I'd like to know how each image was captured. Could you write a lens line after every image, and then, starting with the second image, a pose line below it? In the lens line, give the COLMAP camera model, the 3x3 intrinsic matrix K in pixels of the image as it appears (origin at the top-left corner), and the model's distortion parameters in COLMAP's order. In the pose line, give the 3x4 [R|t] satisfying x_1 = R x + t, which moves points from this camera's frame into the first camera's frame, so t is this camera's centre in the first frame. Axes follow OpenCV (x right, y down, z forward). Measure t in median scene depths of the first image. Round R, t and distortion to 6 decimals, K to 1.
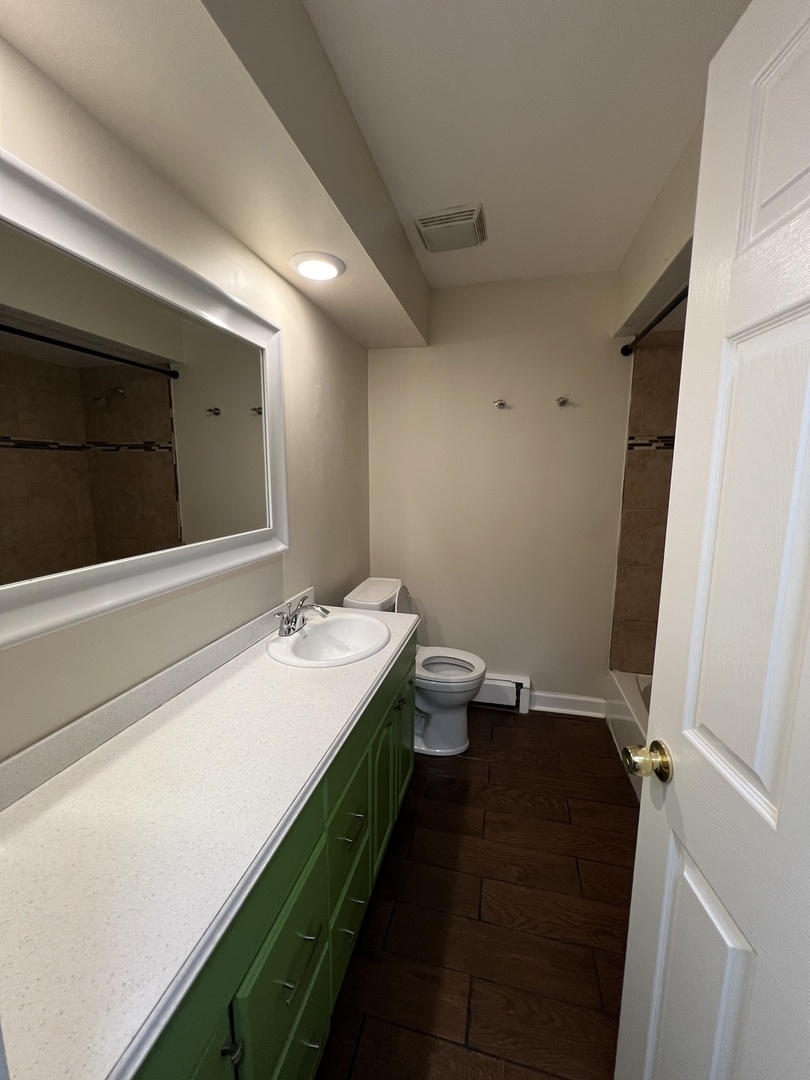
lens RADIAL K [[429.5, 0, 402.5], [0, 429.5, 540.6], [0, 0, 1]] dist [-0.001039, 0.000911]
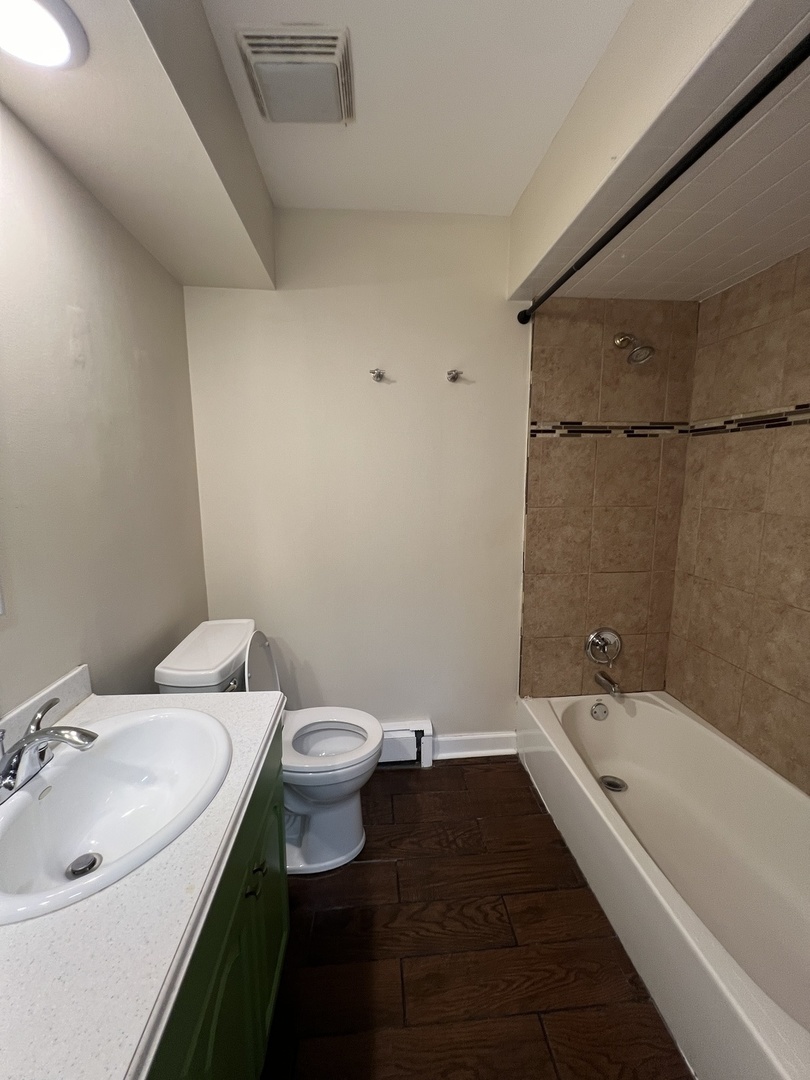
lens RADIAL K [[429.5, 0, 403.6], [0, 429.5, 541.1], [0, 0, 1]] dist [-0.001039, 0.000911]
pose [[0.947817, -0.055931, 0.313871, 0.016568], [0.055714, 0.998400, 0.009668, -0.031527], [-0.313909, 0.008323, 0.949417, 0.288945]]
